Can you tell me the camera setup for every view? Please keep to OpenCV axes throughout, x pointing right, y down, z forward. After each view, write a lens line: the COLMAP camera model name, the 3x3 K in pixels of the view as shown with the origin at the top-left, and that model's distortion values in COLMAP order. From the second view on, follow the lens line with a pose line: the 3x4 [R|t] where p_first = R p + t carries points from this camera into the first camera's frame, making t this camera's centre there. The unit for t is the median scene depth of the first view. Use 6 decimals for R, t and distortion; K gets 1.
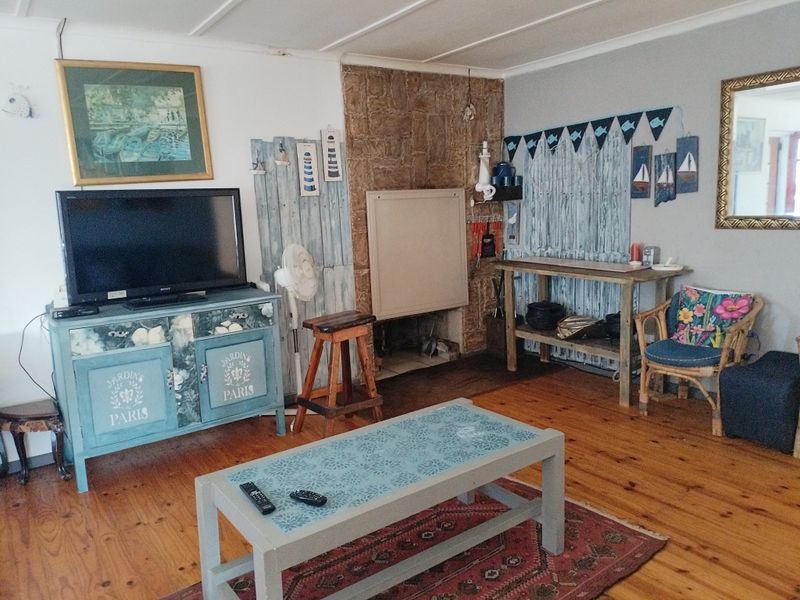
lens RADIAL K [[594.0, 0, 396.3], [0, 594.0, 295.2], [0, 0, 1]] dist [0.038544, -0.046450]
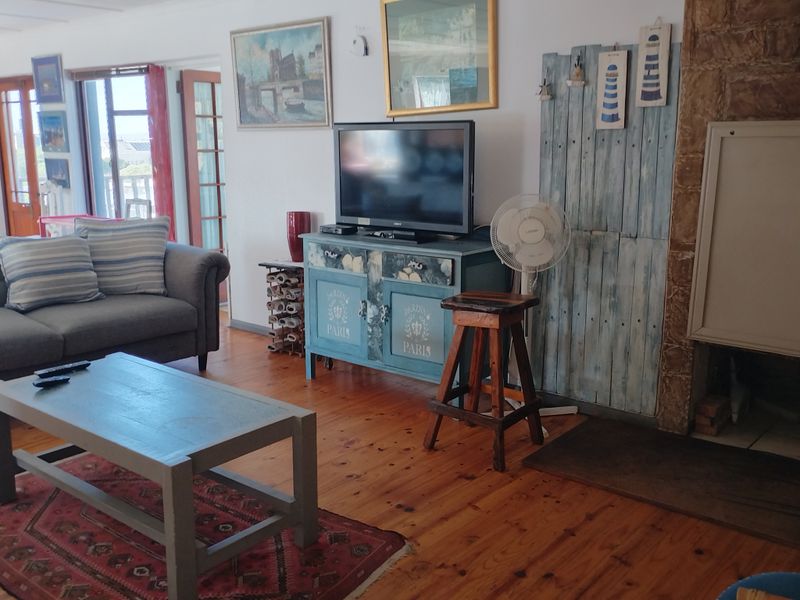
lens RADIAL K [[744.7, 0, 405.5], [0, 744.7, 297.9], [0, 0, 1]] dist [0.015605, 0.000000]
pose [[0.259488, 0.236545, -0.936329, 0.656480], [-0.155349, 0.967137, 0.201275, -0.116616], [0.953170, 0.093229, 0.287707, 0.551408]]
